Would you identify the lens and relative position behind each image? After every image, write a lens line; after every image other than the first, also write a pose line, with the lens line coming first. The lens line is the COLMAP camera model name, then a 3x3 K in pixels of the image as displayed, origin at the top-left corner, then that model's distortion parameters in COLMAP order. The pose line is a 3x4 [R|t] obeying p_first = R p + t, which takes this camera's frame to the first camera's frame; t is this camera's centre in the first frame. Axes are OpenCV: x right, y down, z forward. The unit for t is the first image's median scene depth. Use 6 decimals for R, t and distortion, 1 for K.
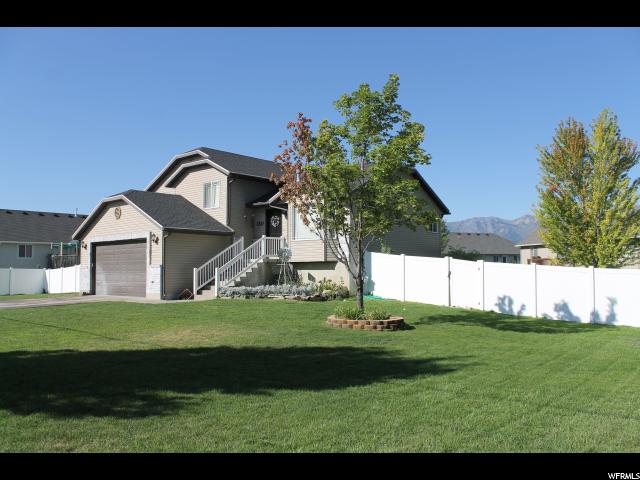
lens RADIAL K [[543.1, 0, 320.0], [0, 543.1, 240.0], [0, 0, 1]] dist [-0.124878, 0.014273]
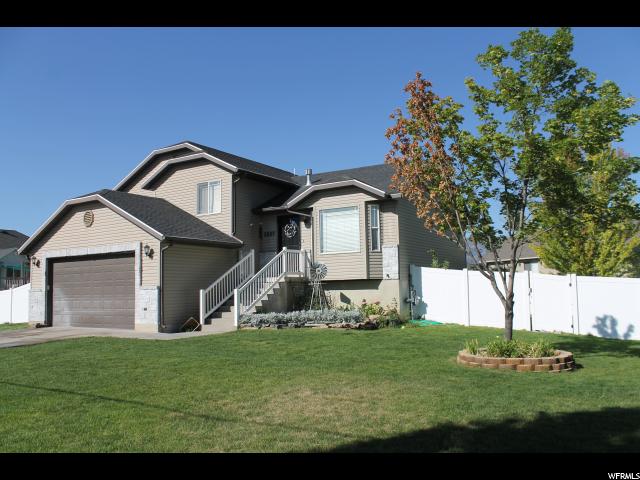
lens RADIAL K [[543.1, 0, 320.0], [0, 543.1, 240.0], [0, 0, 1]] dist [-0.124878, 0.014273]
pose [[0.987335, -0.001151, 0.158647, -0.185748], [0.007010, 0.999314, -0.036377, 0.010253], [-0.158496, 0.037029, 0.986665, 0.213678]]
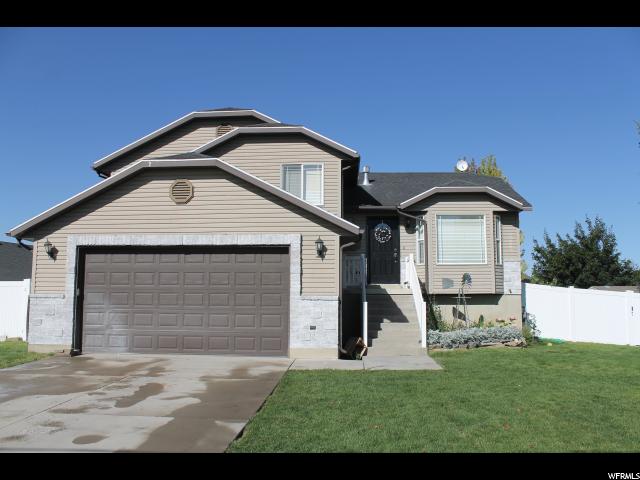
lens RADIAL K [[543.1, 0, 320.0], [0, 543.1, 240.0], [0, 0, 1]] dist [-0.124878, 0.014273]
pose [[0.793752, 0.077399, 0.603297, -0.630988], [-0.043045, 0.996532, -0.071214, 0.028290], [-0.606717, 0.030557, 0.794330, 0.548537]]
